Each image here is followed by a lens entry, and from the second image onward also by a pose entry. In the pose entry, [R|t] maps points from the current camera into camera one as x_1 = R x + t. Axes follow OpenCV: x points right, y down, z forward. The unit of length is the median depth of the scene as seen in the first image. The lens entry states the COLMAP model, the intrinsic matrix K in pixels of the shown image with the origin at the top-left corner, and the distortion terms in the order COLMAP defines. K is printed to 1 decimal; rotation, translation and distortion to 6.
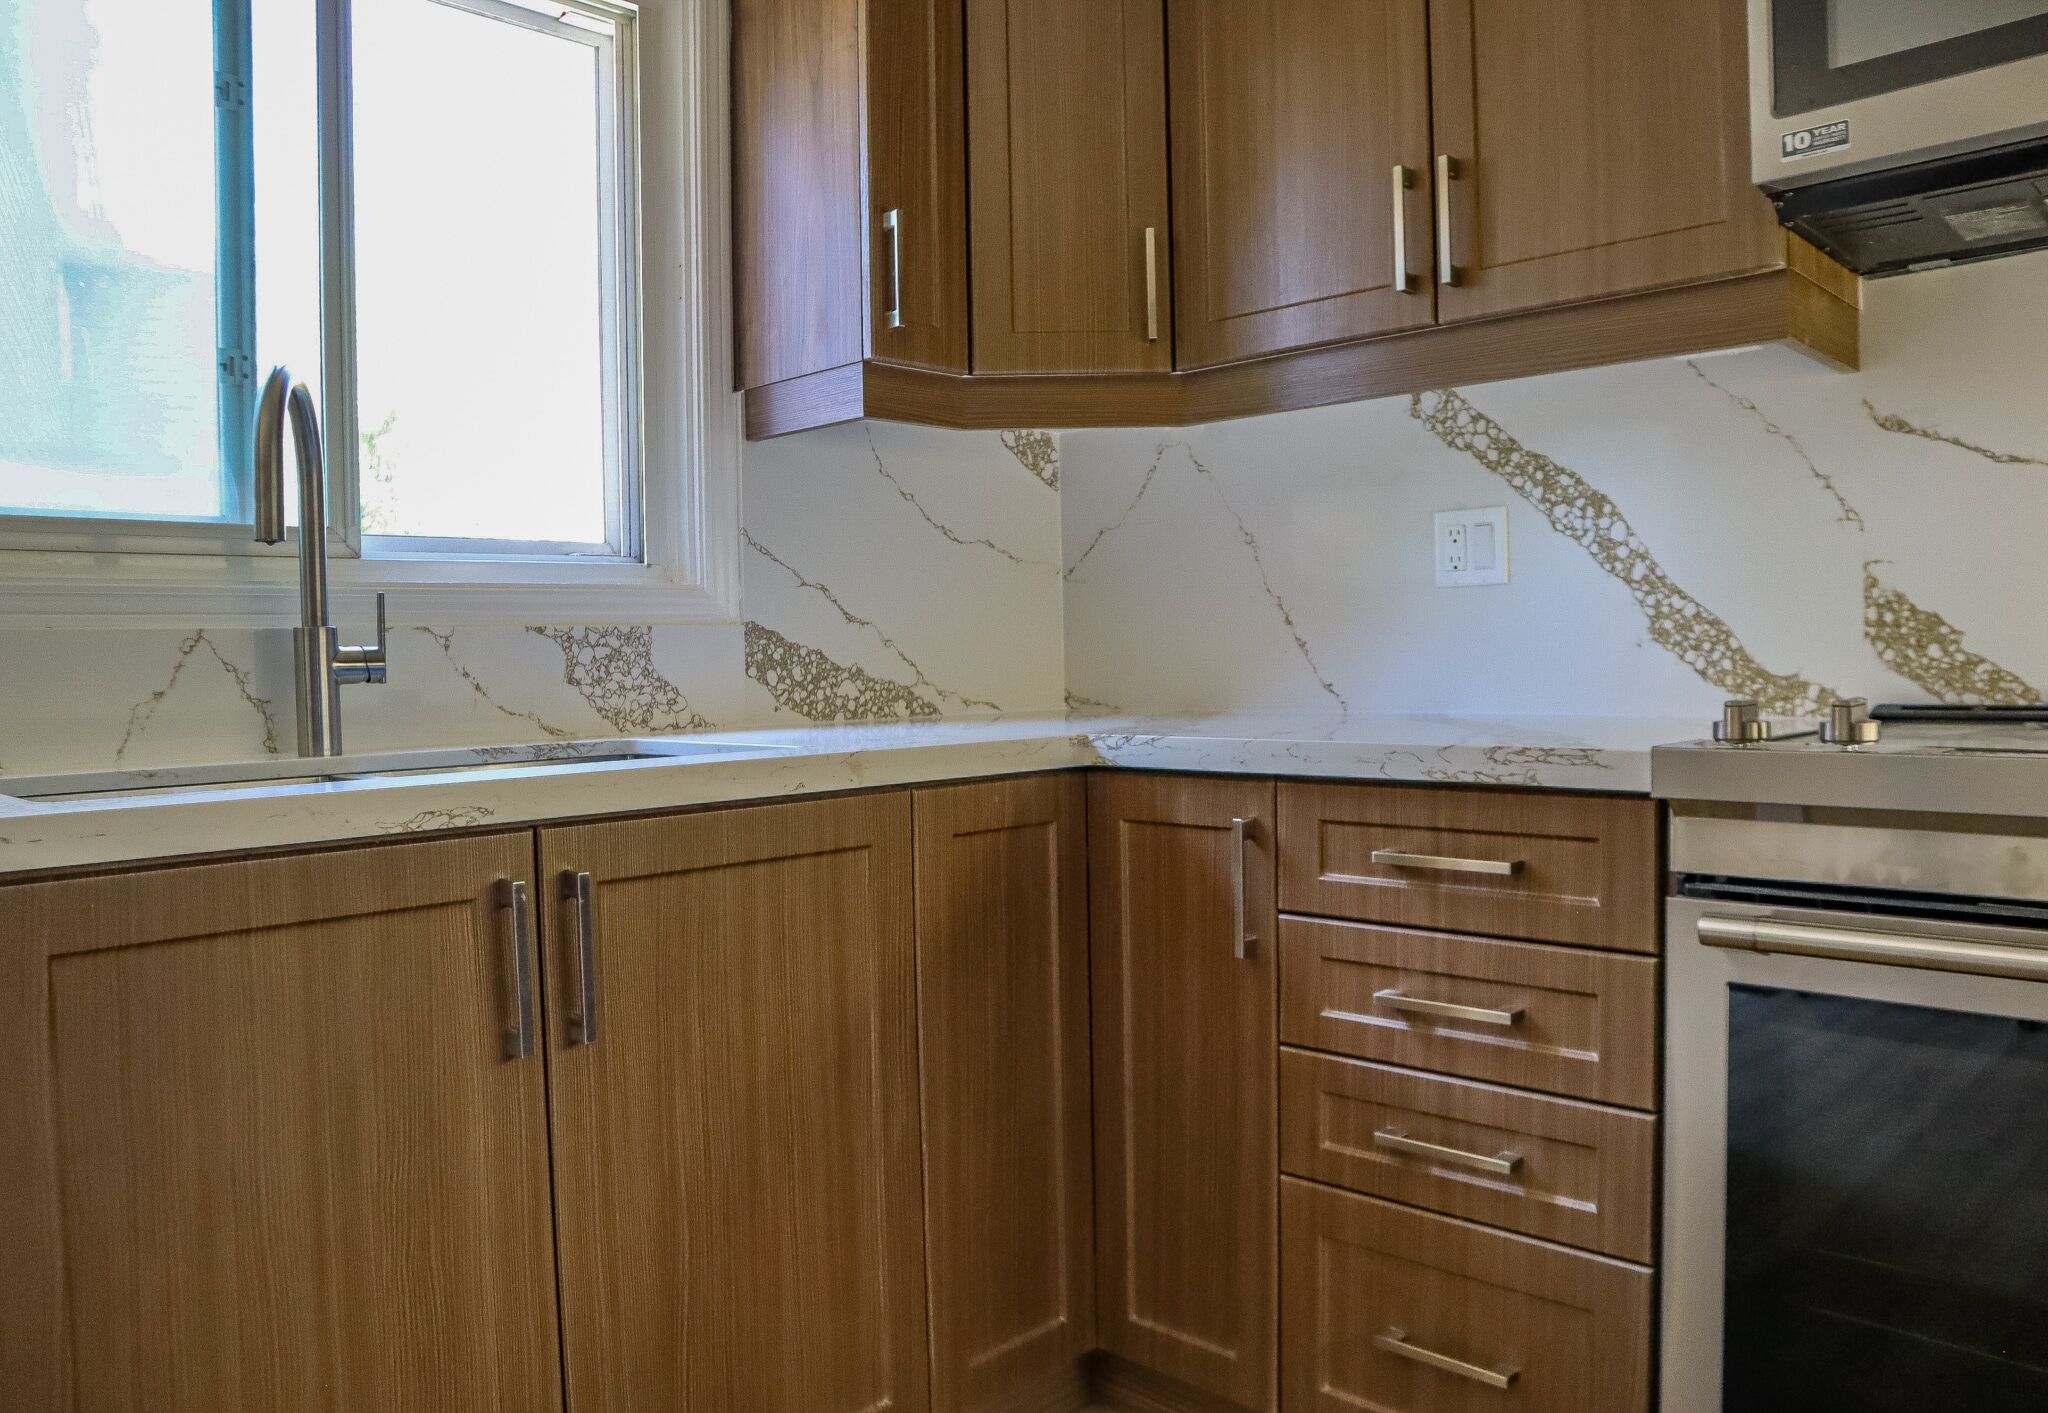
lens RADIAL K [[1493.3, 0, 1059.2], [0, 1493.3, 711.1], [0, 0, 1]] dist [-0.129662, 0.091225]
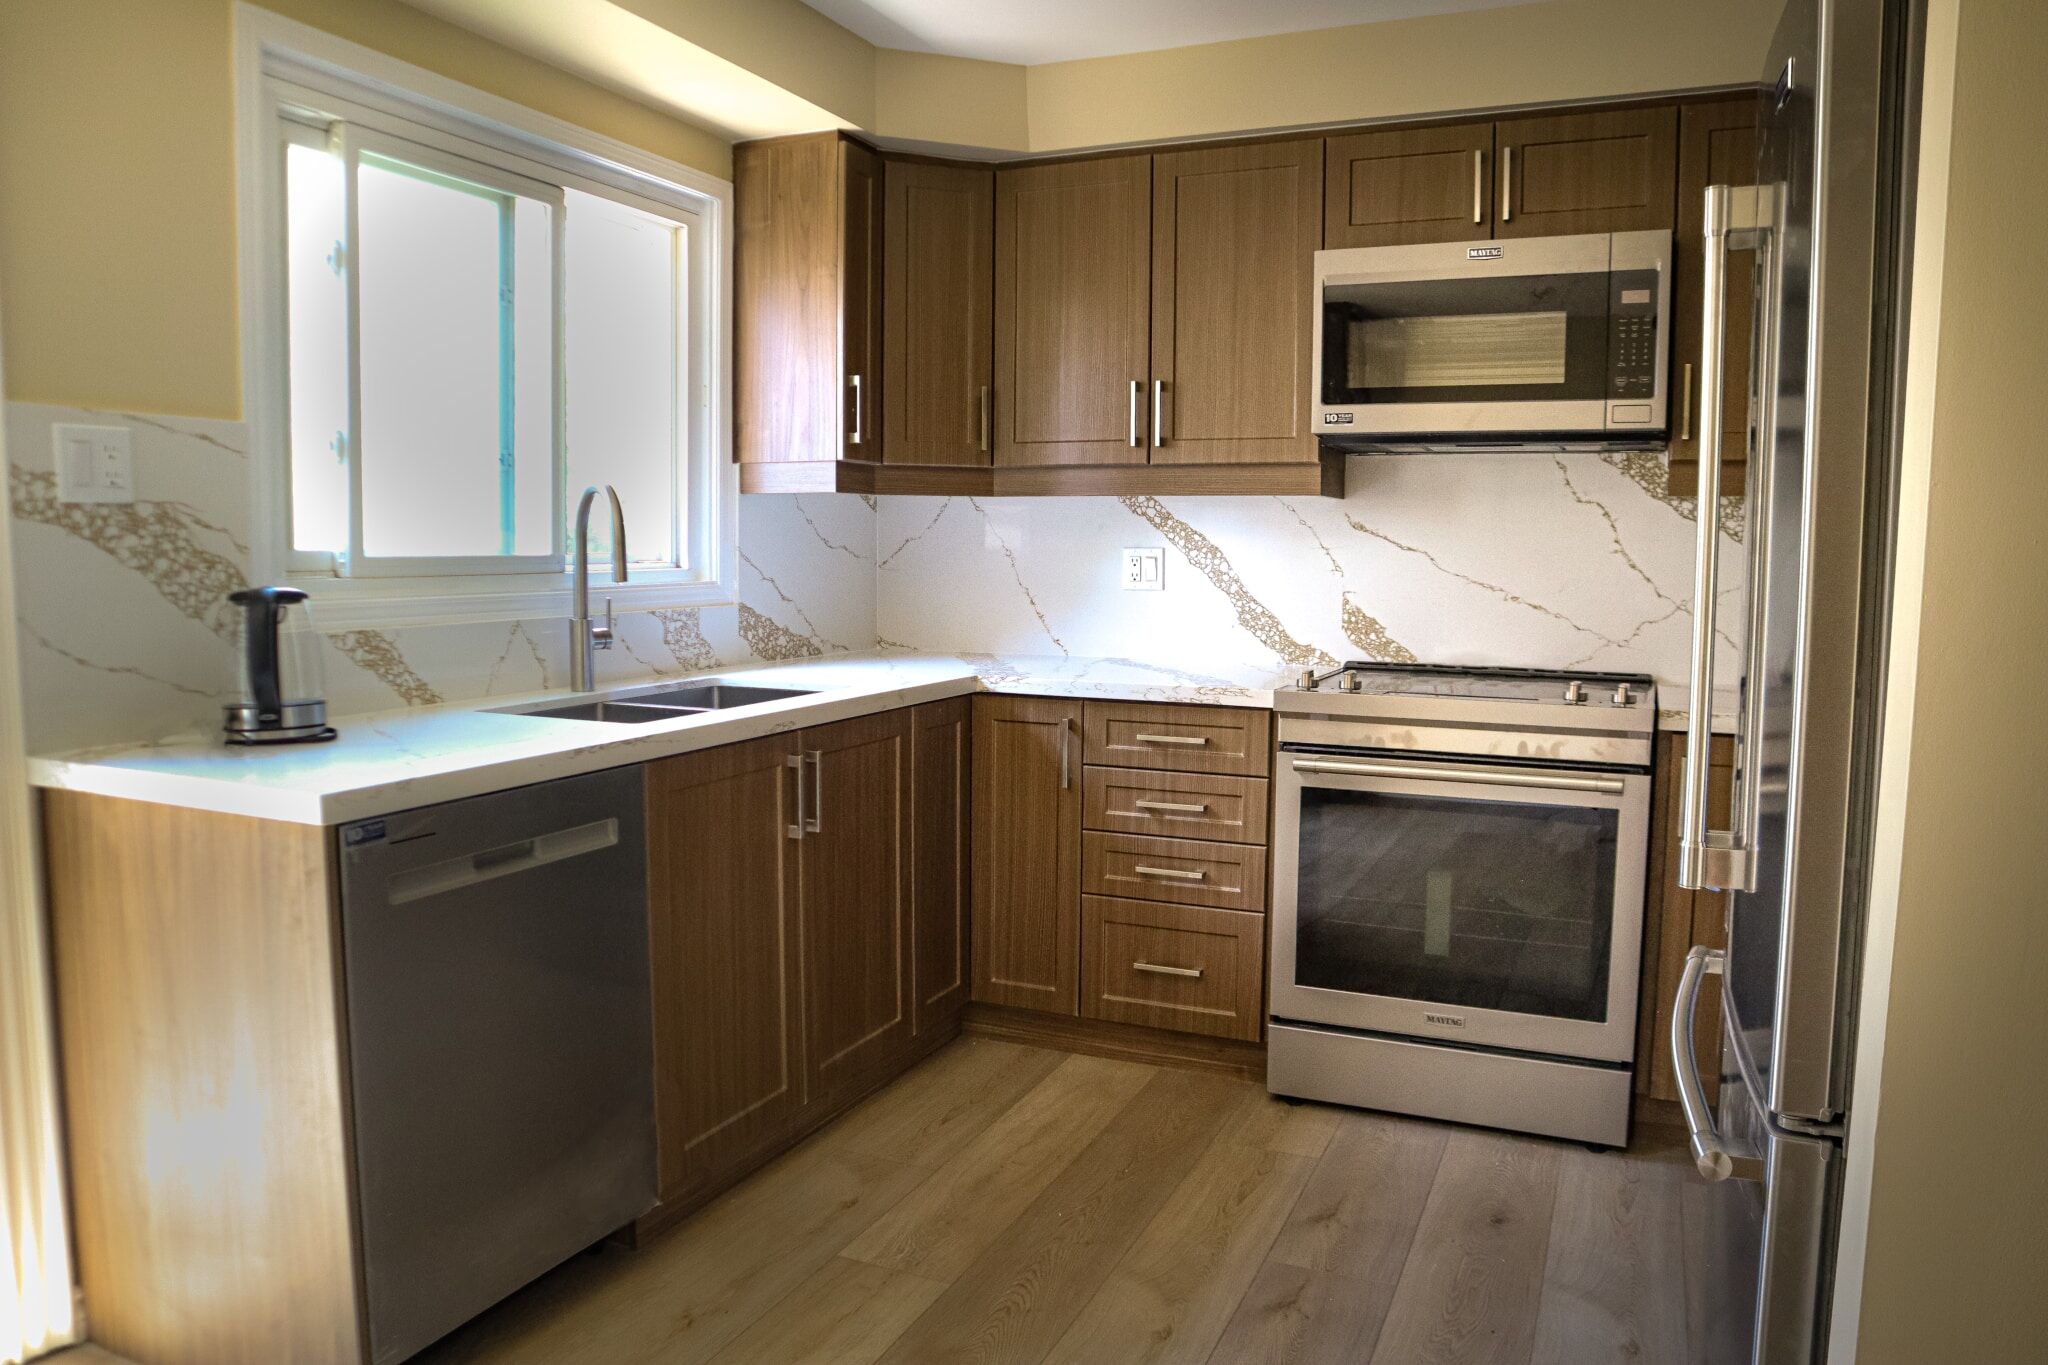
lens RADIAL K [[1431.0, 0, 1028.1], [0, 1431.0, 686.9], [0, 0, 1]] dist [-0.125251, 0.081399]
pose [[0.943218, -0.006056, 0.332120, -0.491362], [-0.014181, 0.998188, 0.058475, -0.072175], [-0.331873, -0.059865, 0.941423, -0.697687]]
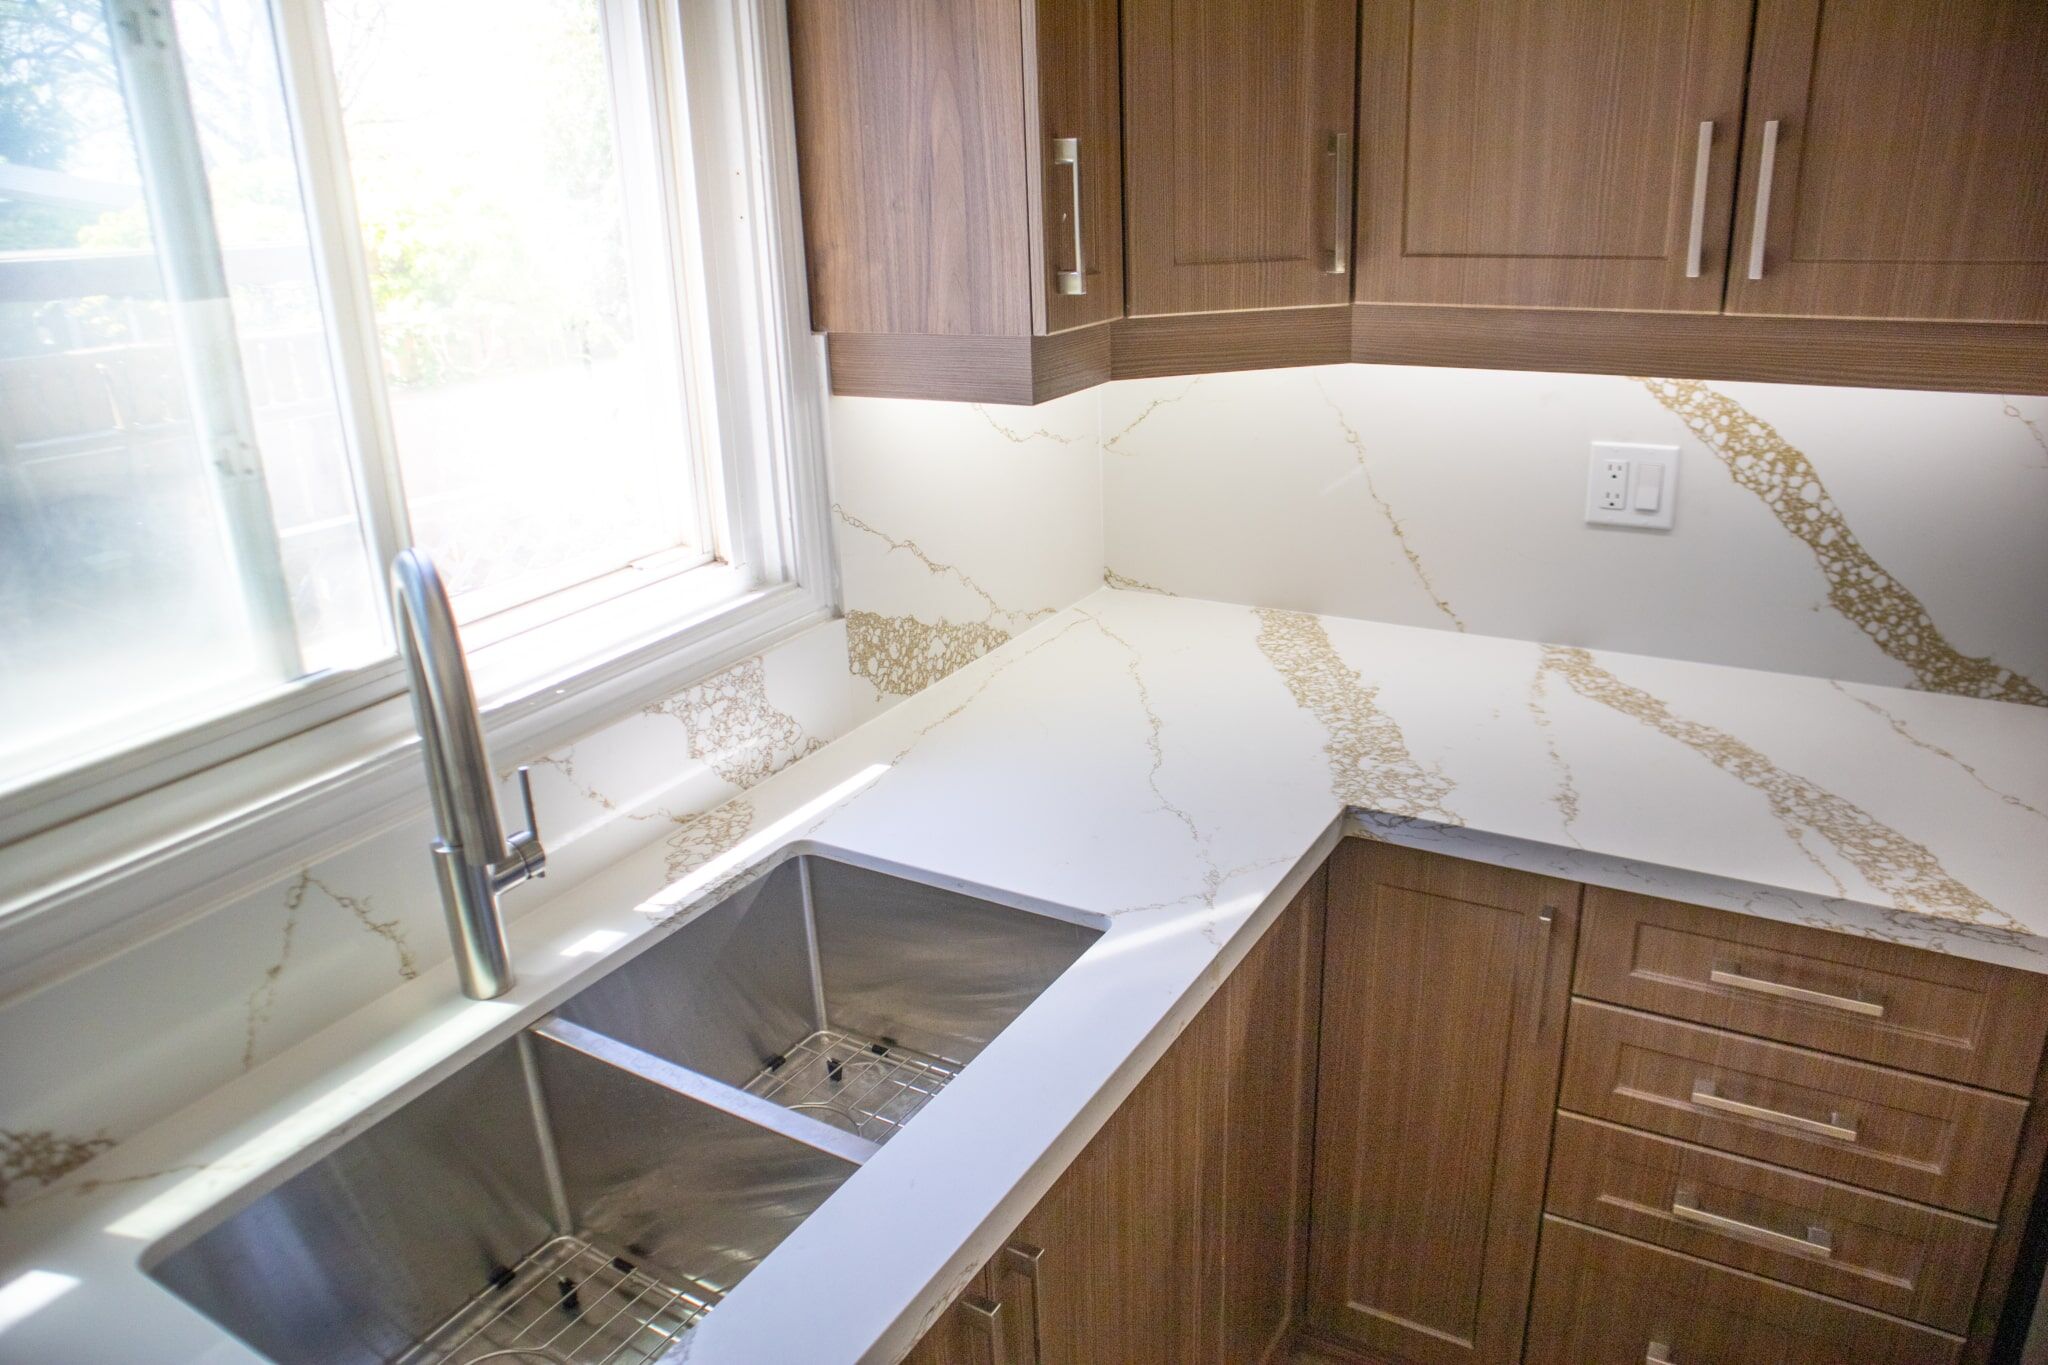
lens RADIAL K [[1431.0, 0, 1028.1], [0, 1431.0, 686.9], [0, 0, 1]] dist [-0.125251, 0.081399]
pose [[0.974355, -0.096525, 0.203261, -0.313867], [0.029791, 0.950703, 0.308668, -0.299513], [-0.223035, -0.294697, 0.929198, 0.243460]]
